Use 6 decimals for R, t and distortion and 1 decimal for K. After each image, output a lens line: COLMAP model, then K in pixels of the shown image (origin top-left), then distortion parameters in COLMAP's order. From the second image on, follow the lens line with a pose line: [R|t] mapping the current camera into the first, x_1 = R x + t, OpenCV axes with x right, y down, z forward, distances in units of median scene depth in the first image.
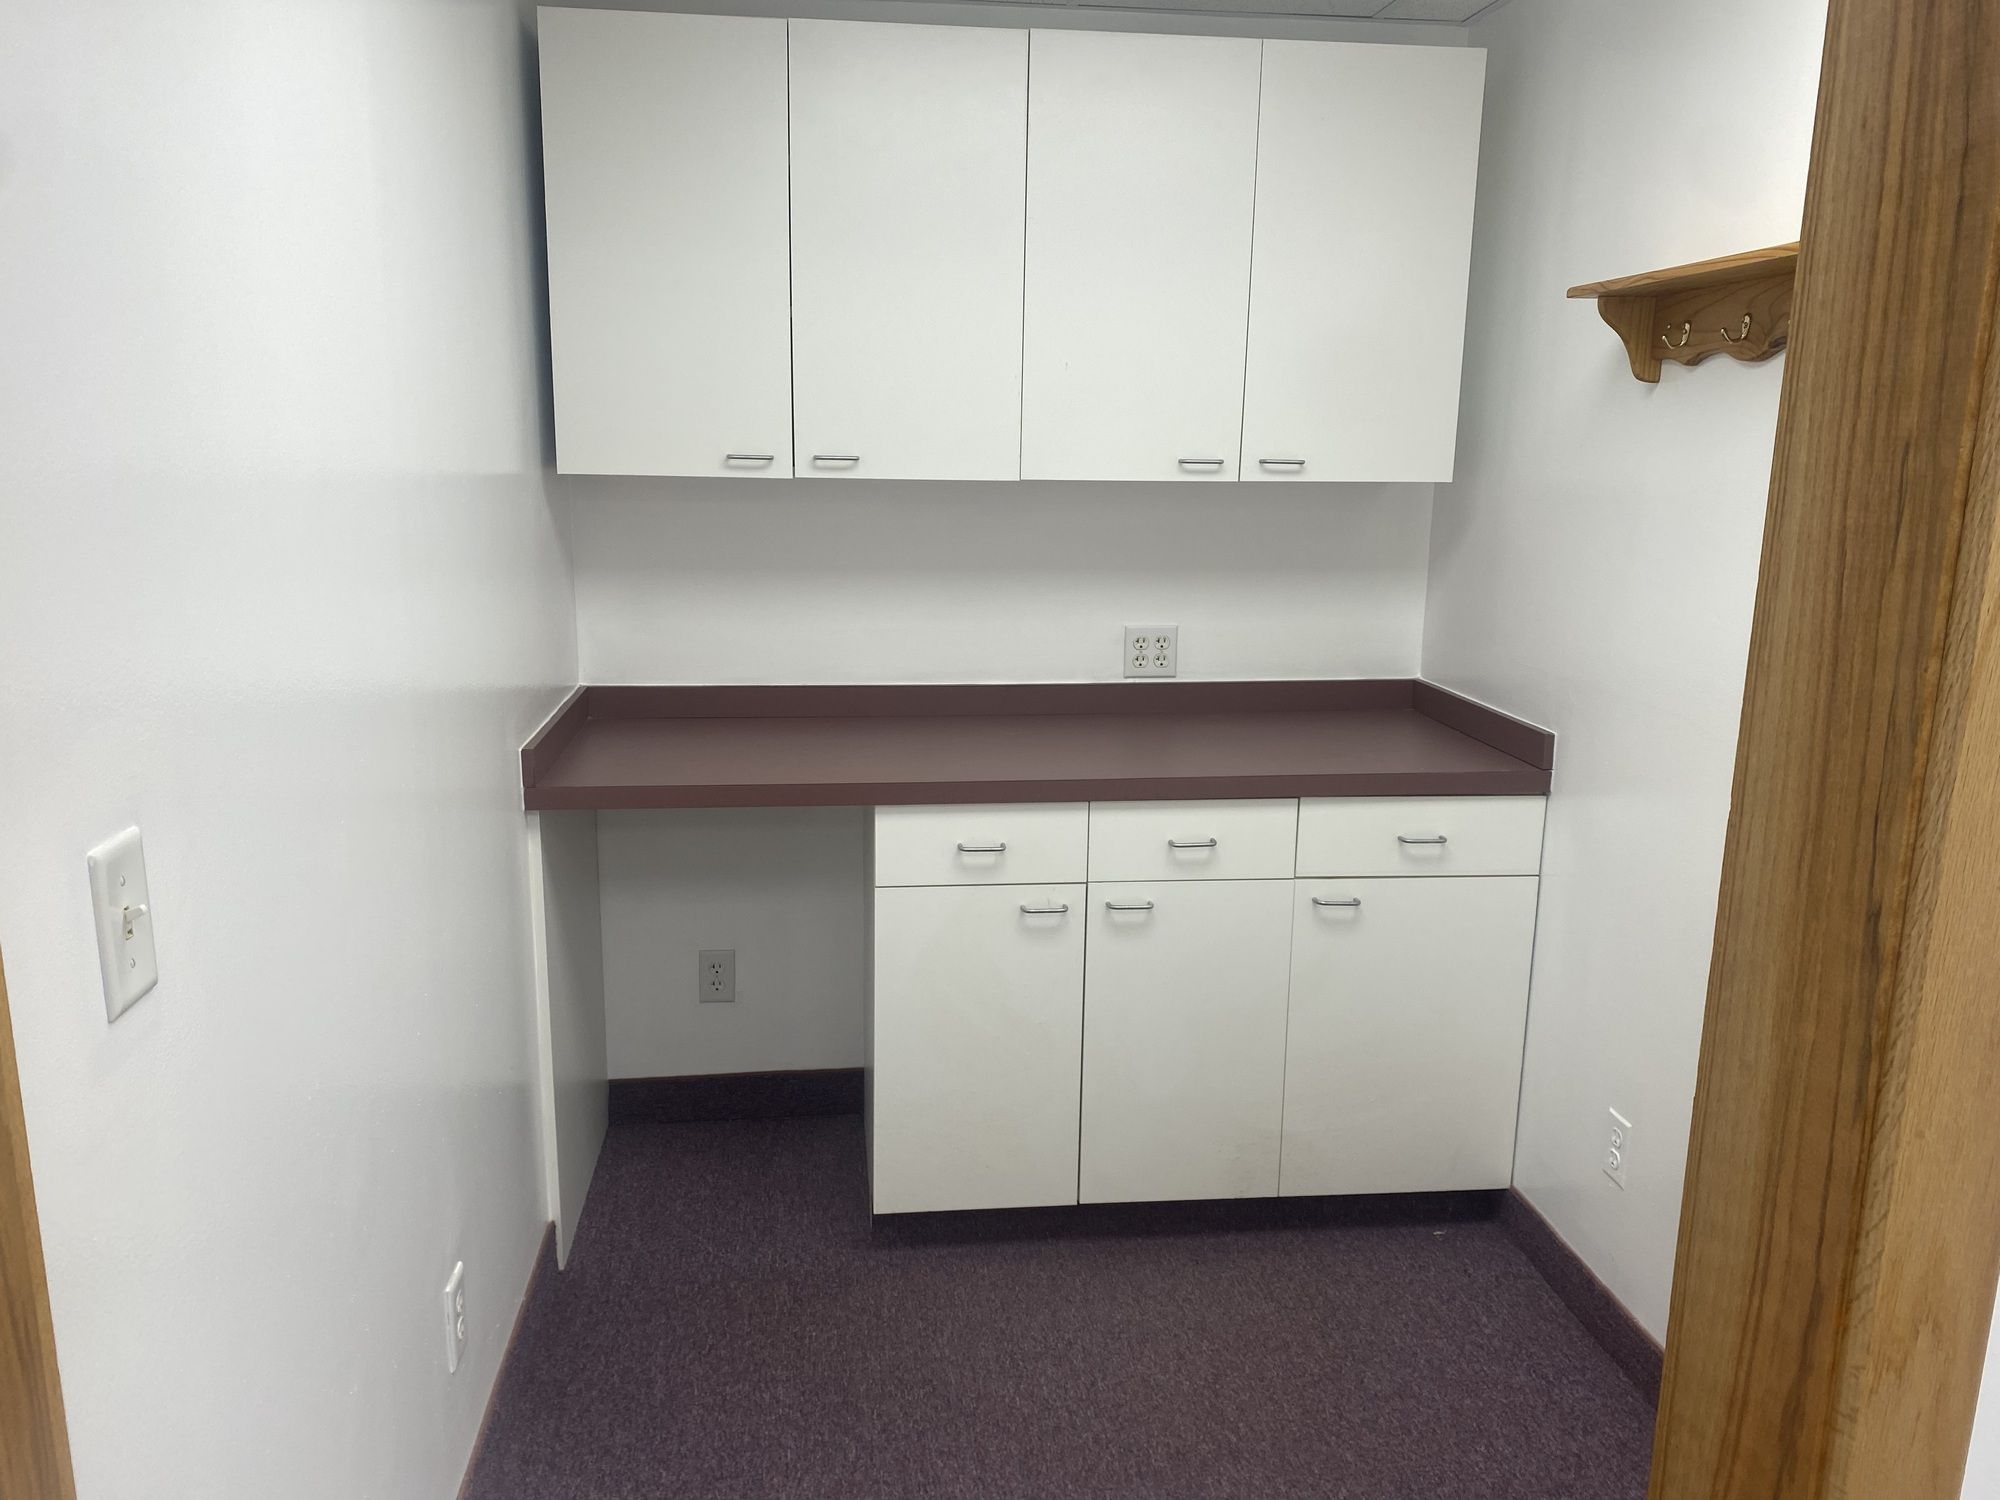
lens RADIAL K [[1543.1, 0, 1004.2], [0, 1543.1, 749.6], [0, 0, 1]] dist [0.036737, -0.000202]
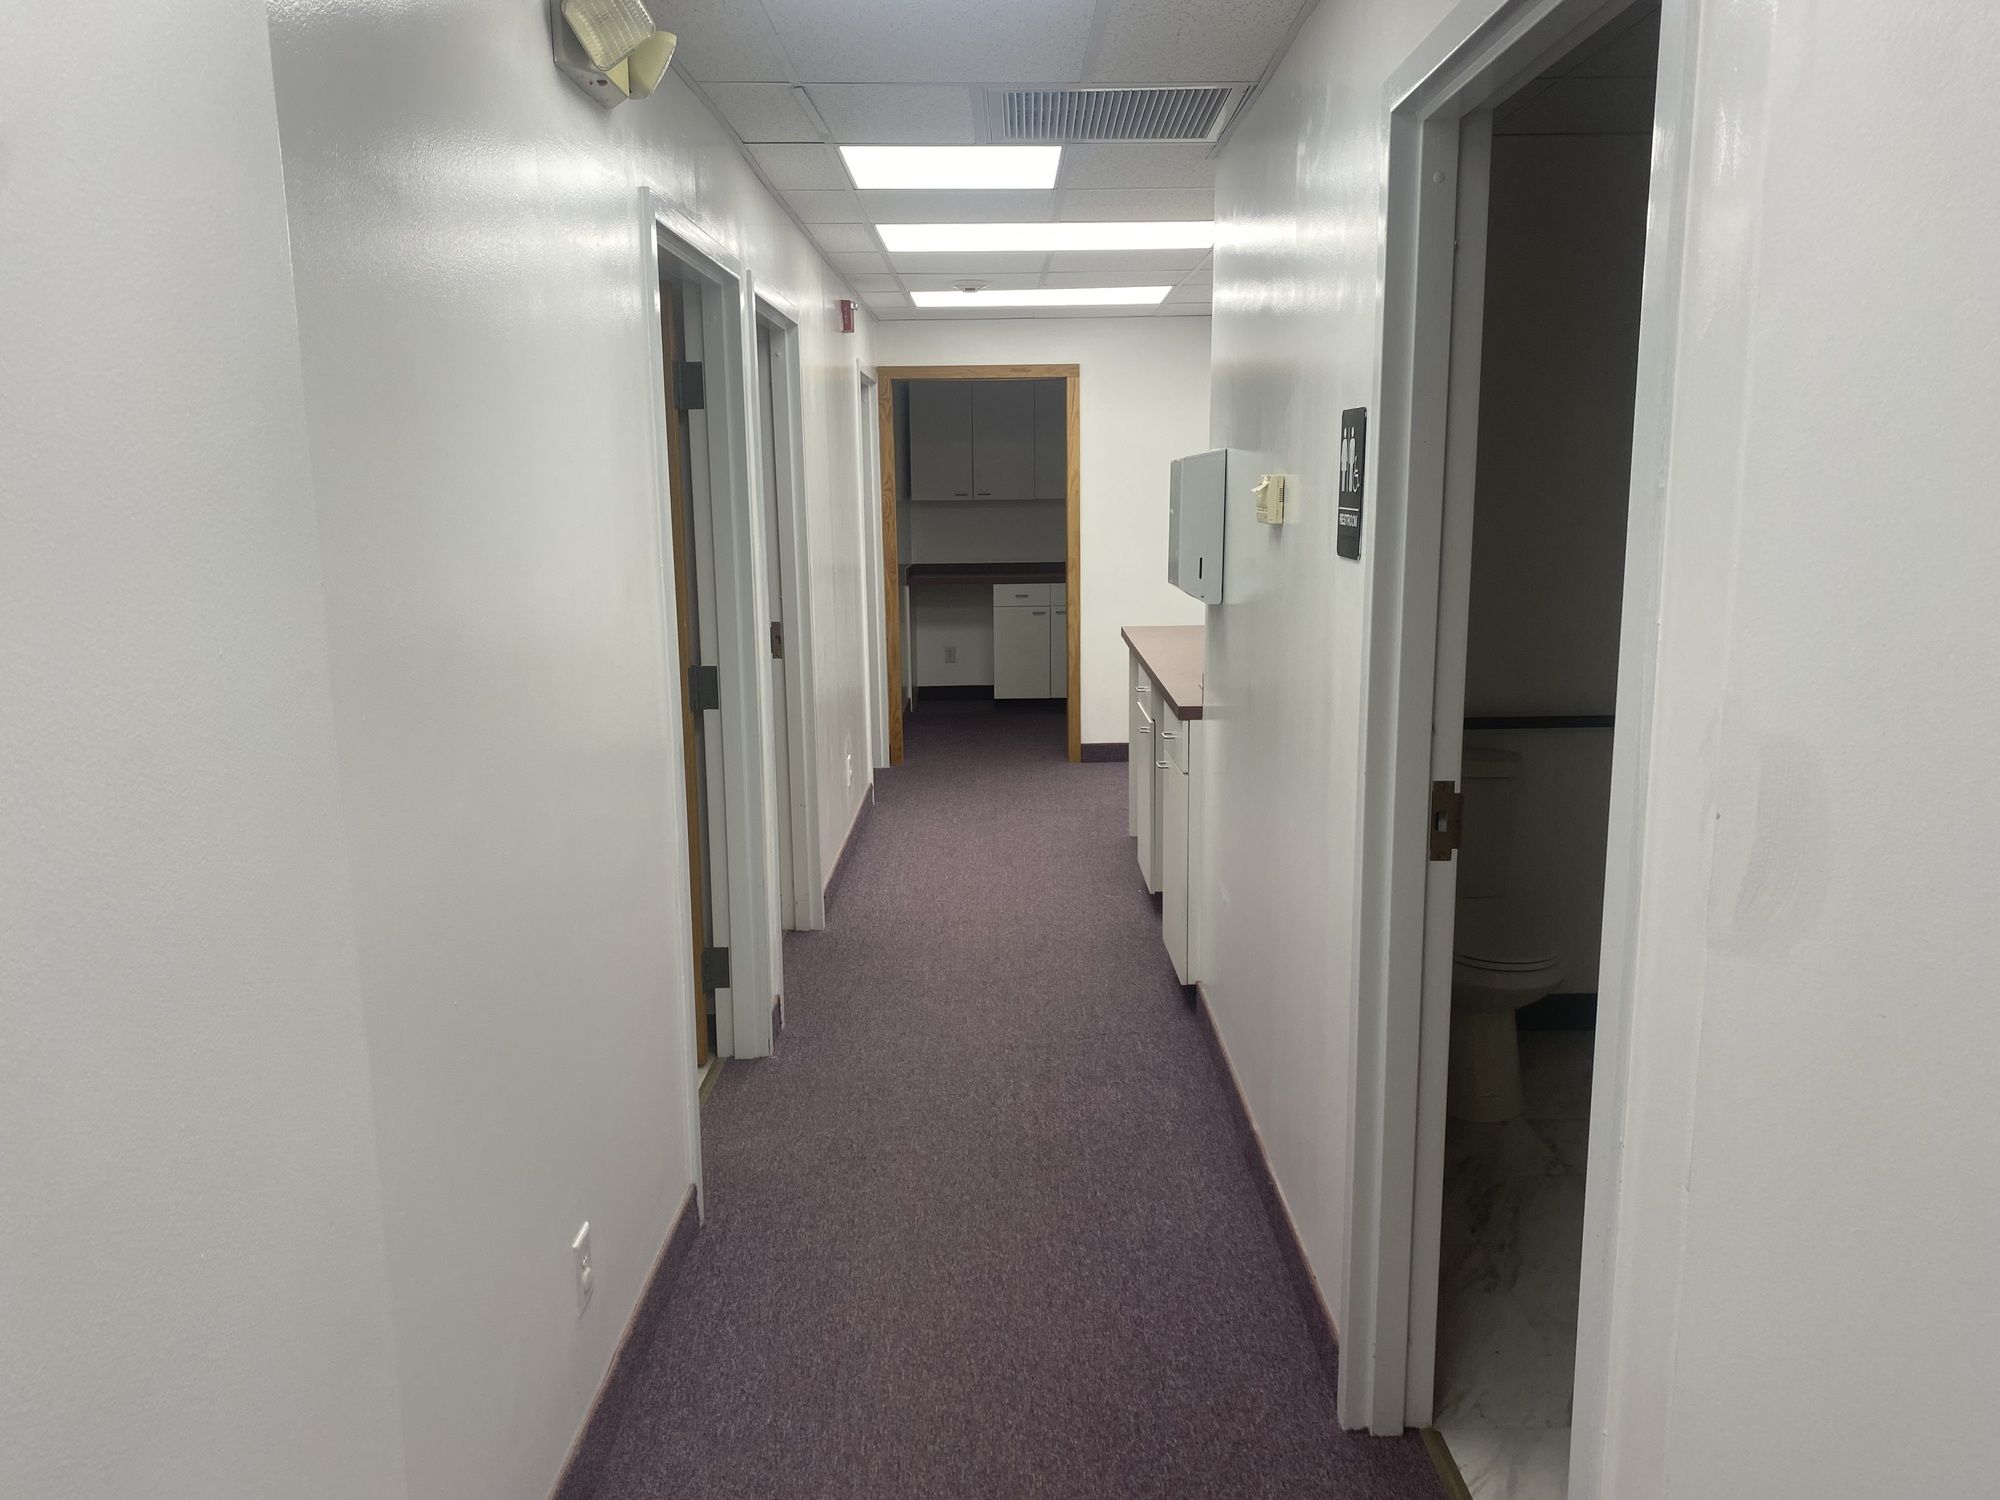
lens RADIAL K [[1543.1, 0, 997.0], [0, 1543.1, 752.8], [0, 0, 1]] dist [0.036737, -0.000202]
pose [[0.991279, -0.003096, -0.131746, 0.387314], [-0.002268, 0.999175, -0.040543, 0.552396], [0.131763, 0.040488, 0.990454, -2.506350]]
